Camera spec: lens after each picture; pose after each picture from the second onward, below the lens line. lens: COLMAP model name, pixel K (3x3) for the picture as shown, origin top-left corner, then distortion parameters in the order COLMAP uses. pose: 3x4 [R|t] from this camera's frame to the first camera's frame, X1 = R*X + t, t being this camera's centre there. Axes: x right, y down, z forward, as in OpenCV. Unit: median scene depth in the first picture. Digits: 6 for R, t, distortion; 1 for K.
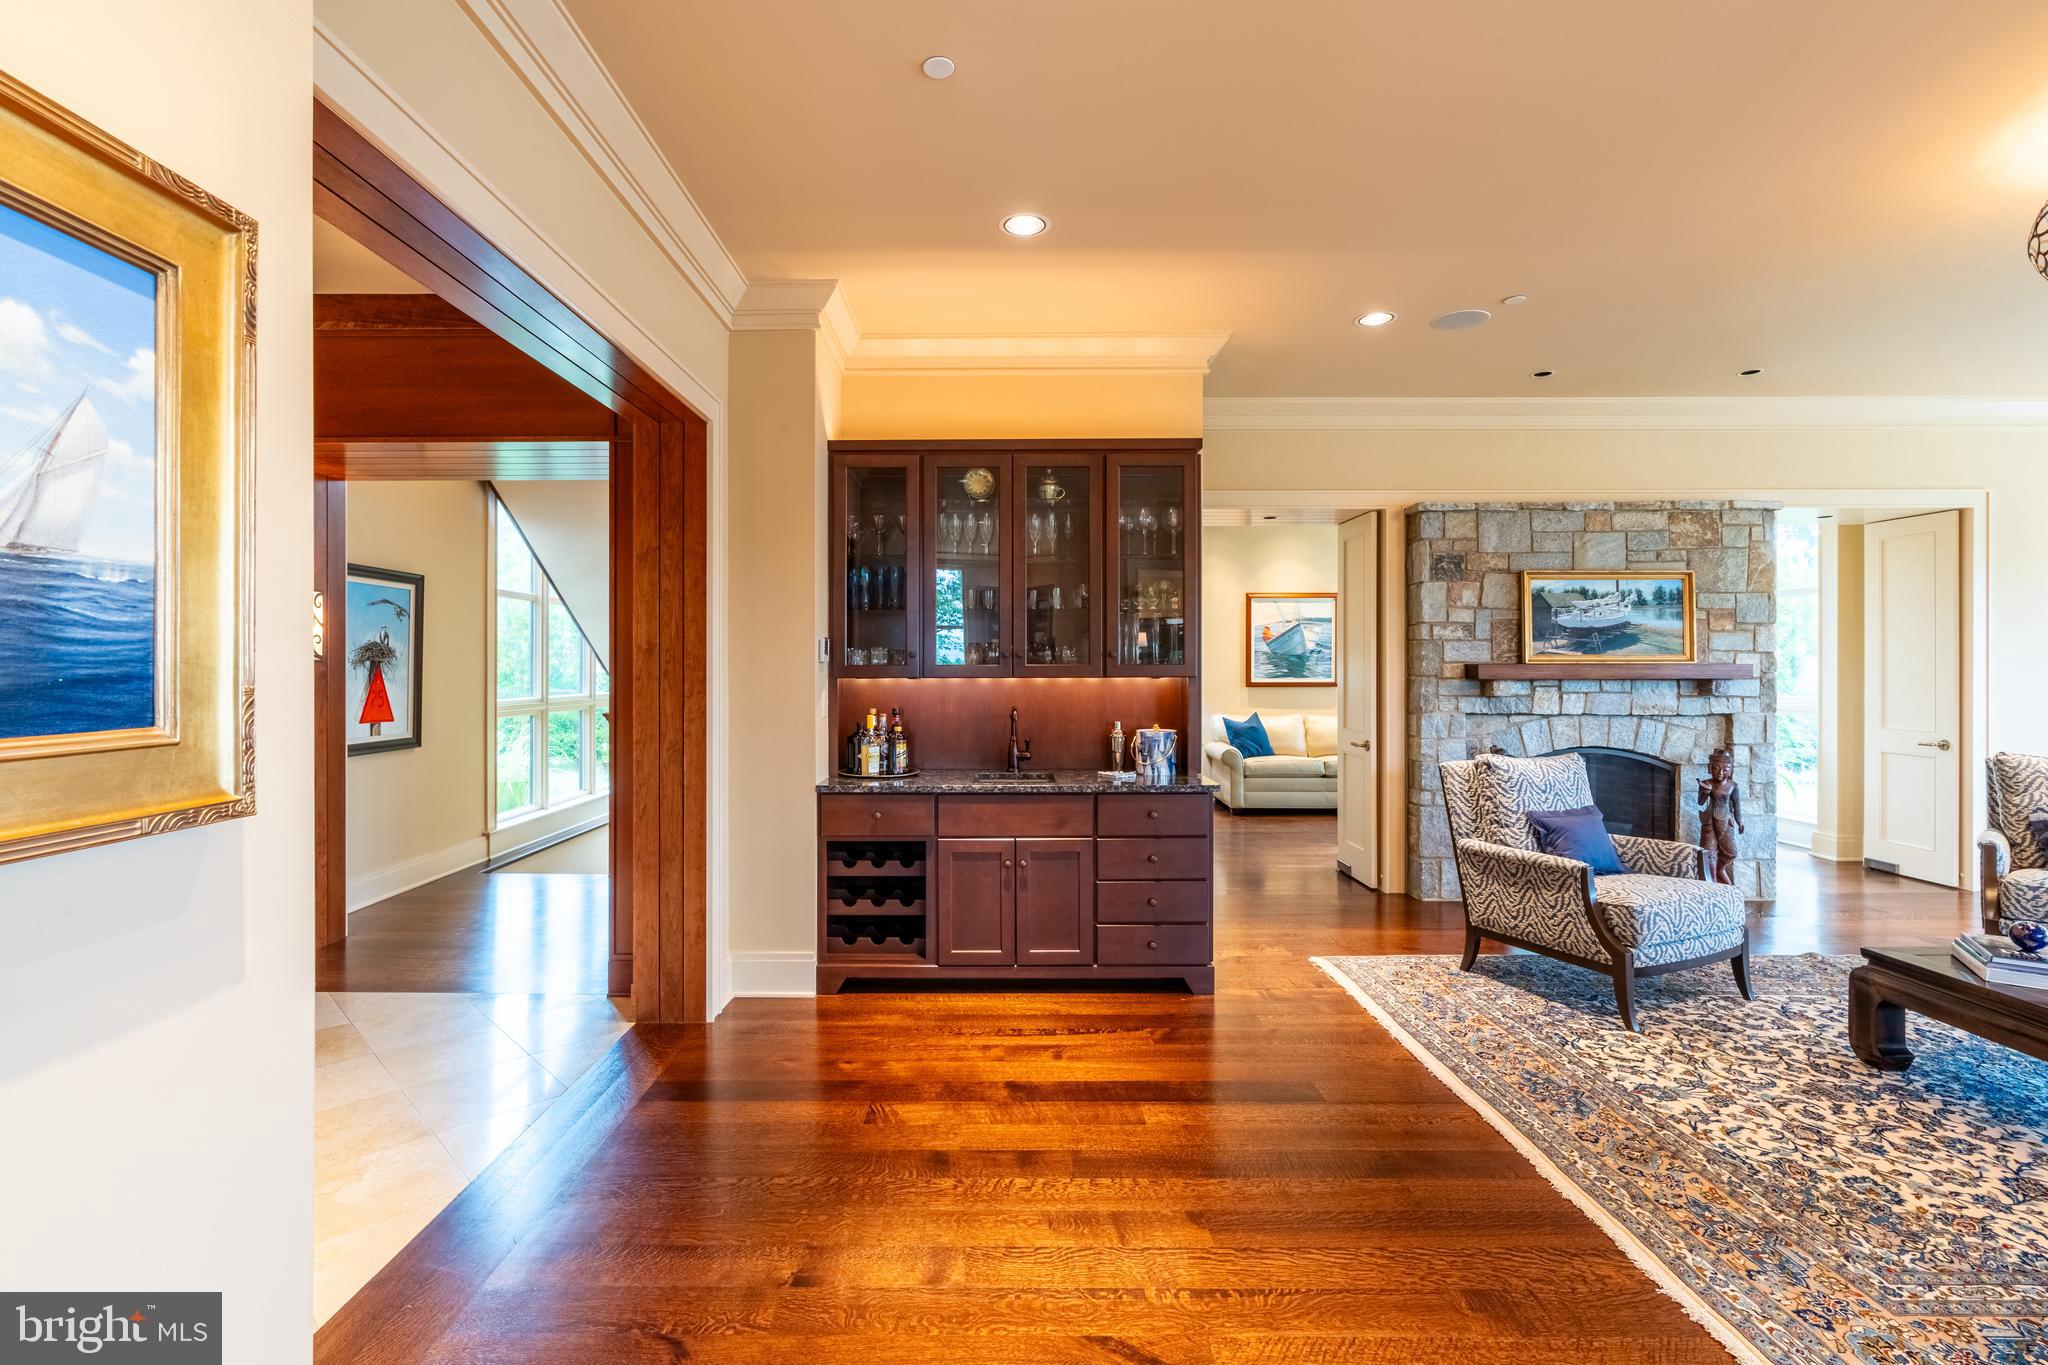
lens RADIAL K [[930.3, 0, 1015.2], [0, 930.3, 658.3], [0, 0, 1]] dist [-0.011718, 0.004043]
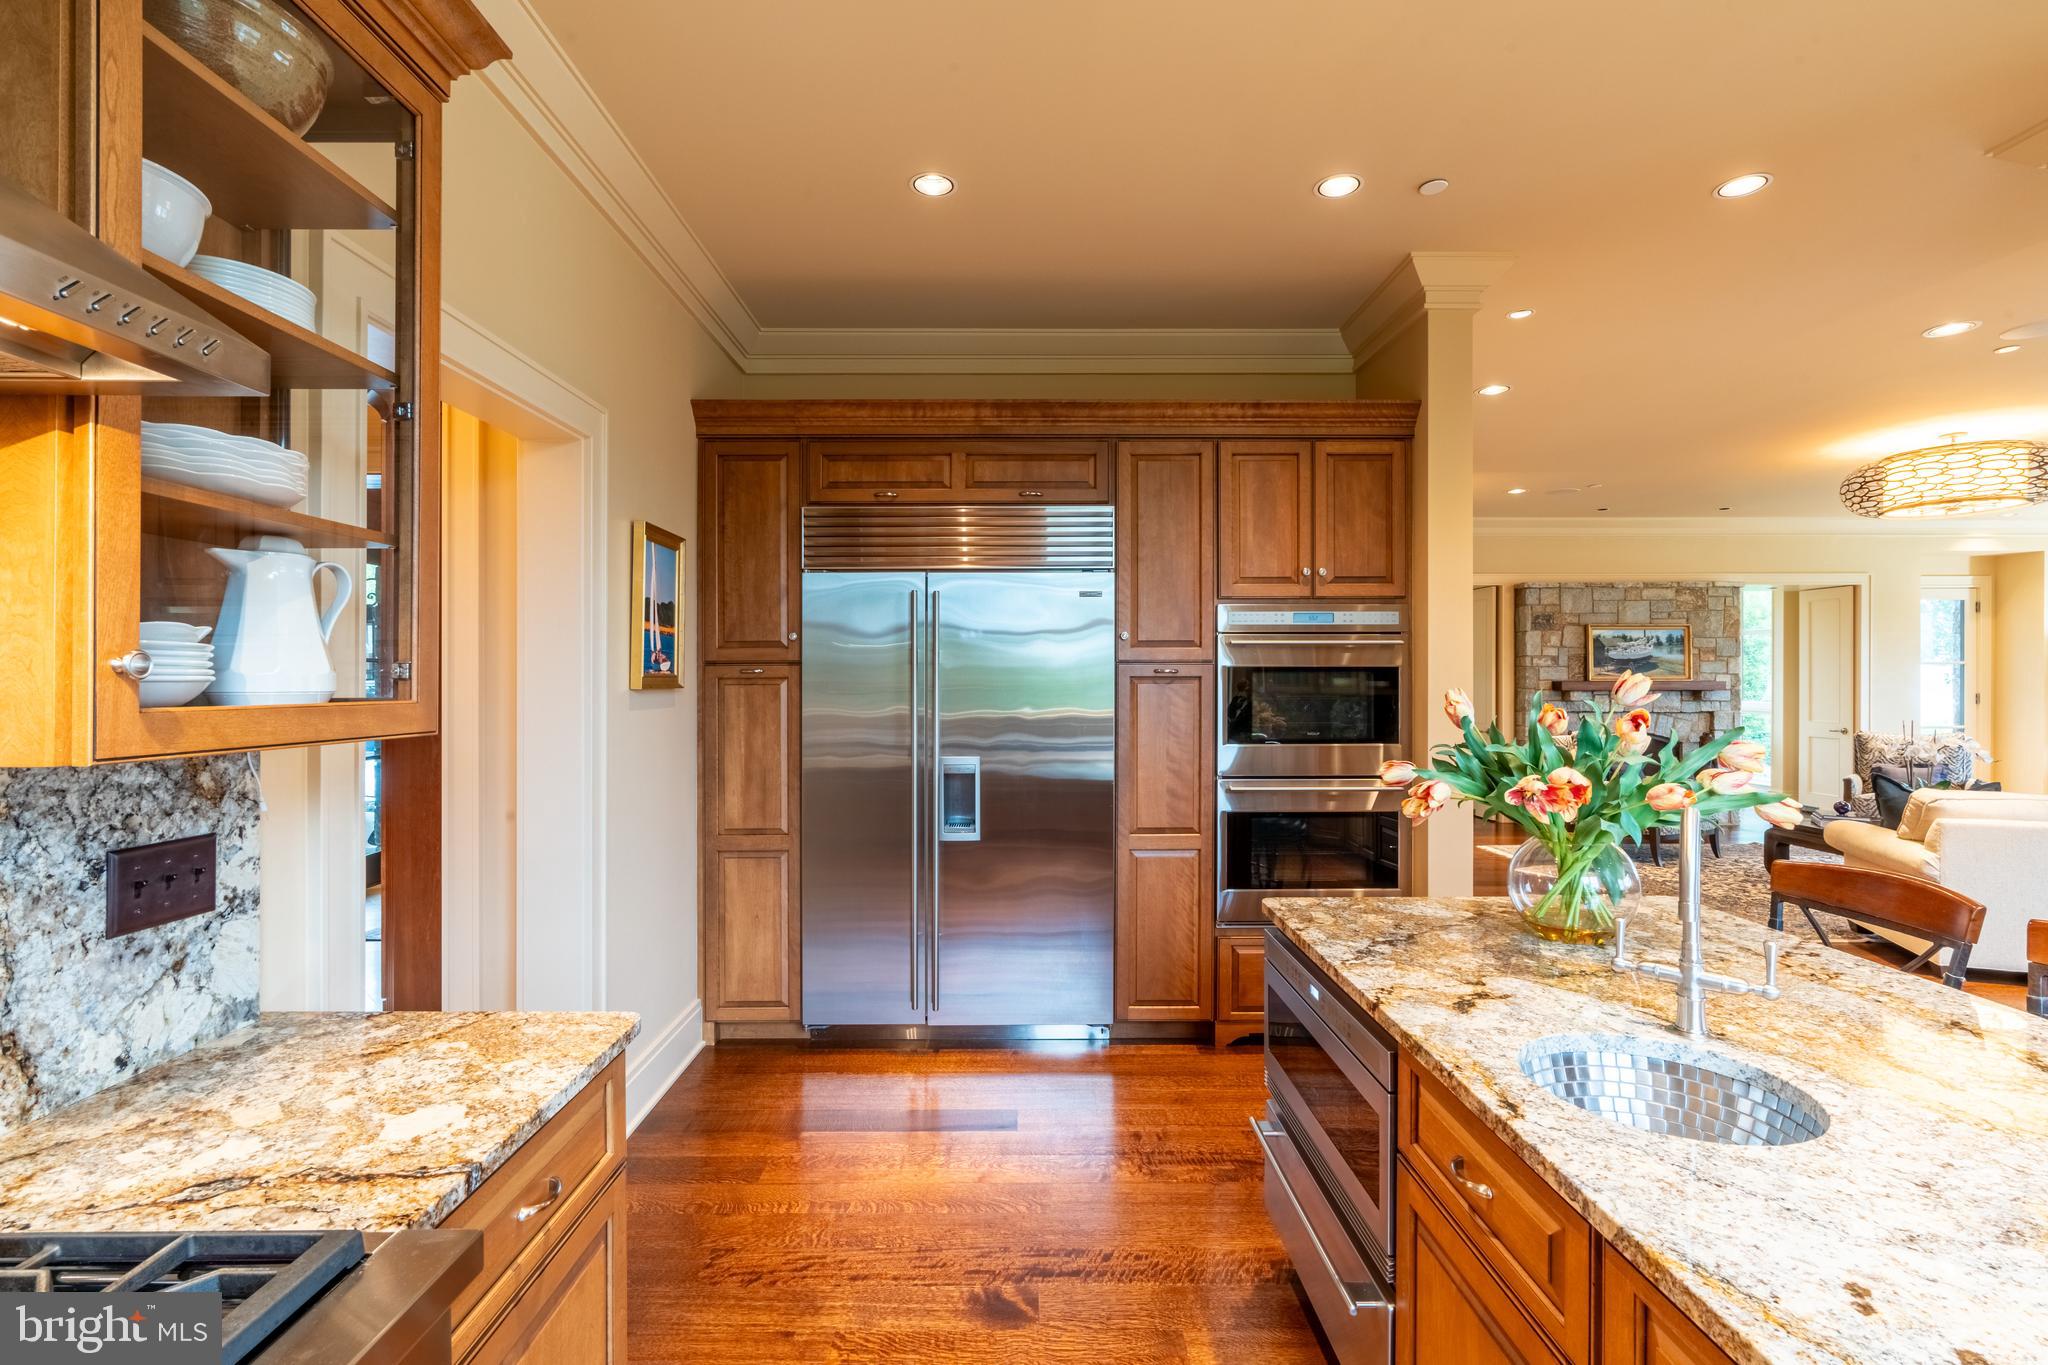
lens RADIAL K [[930.3, 0, 1026.7], [0, 930.3, 671.5], [0, 0, 1]] dist [-0.011718, 0.004043]
pose [[0.999942, 0.000136, 0.010773, -0.465601], [-0.000179, 0.999992, 0.004069, -0.017445], [-0.010772, -0.004071, 0.999934, -0.633731]]
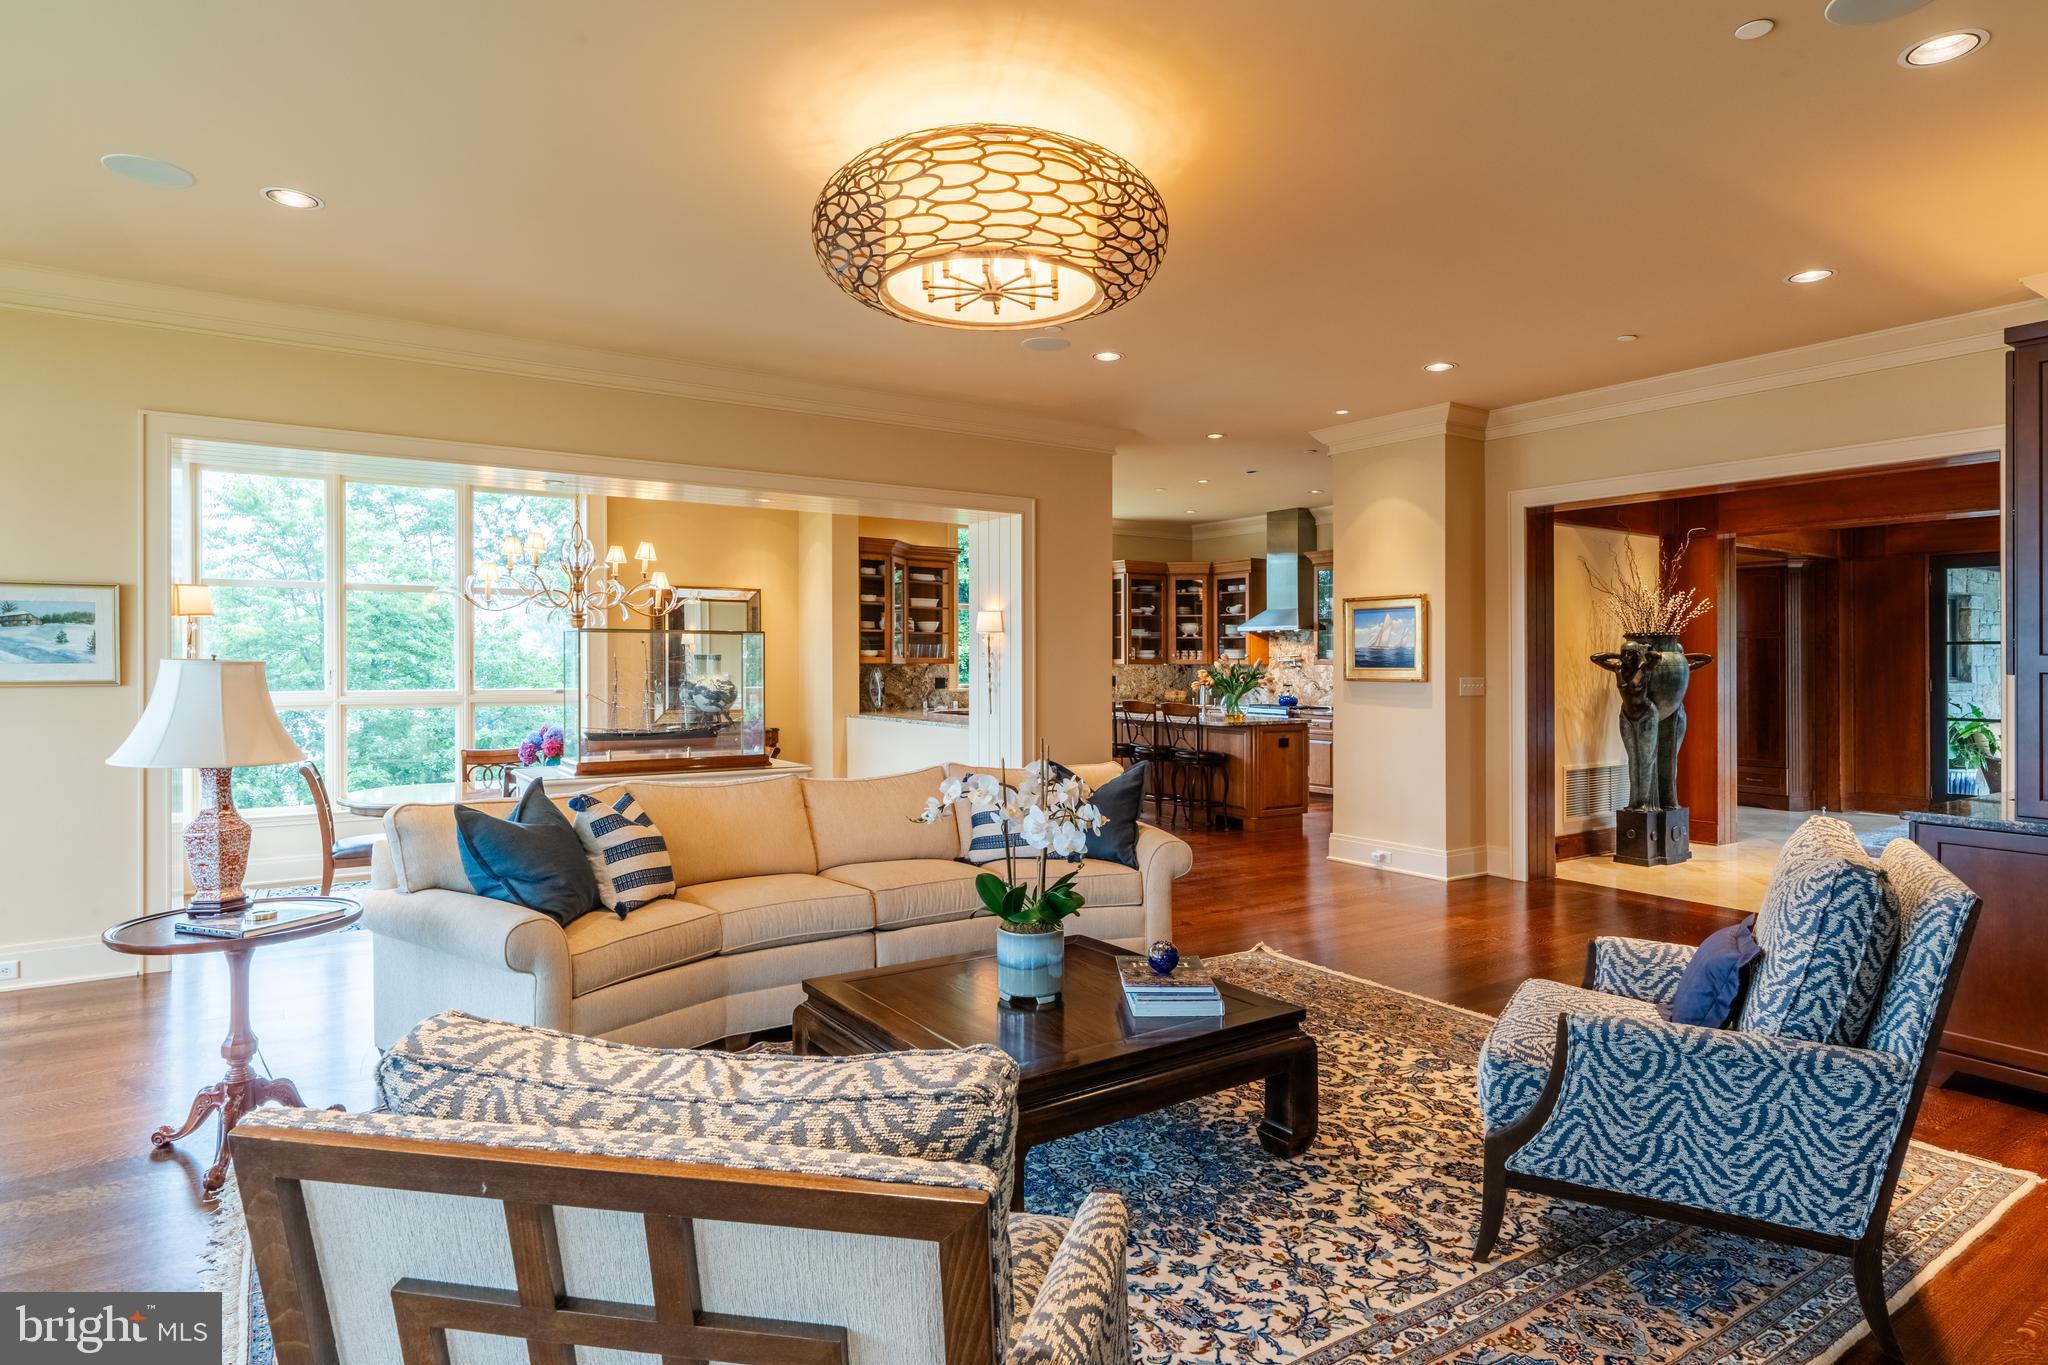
lens RADIAL K [[1128.5, 0, 1037.4], [0, 1128.5, 678.8], [0, 0, 1]] dist [-0.009370, -0.000255]
pose [[-0.827424, 0.007859, -0.561522, 0.973210], [0.003501, 0.999955, 0.008836, 0.009498], [0.561566, 0.005345, -0.827415, 0.985599]]
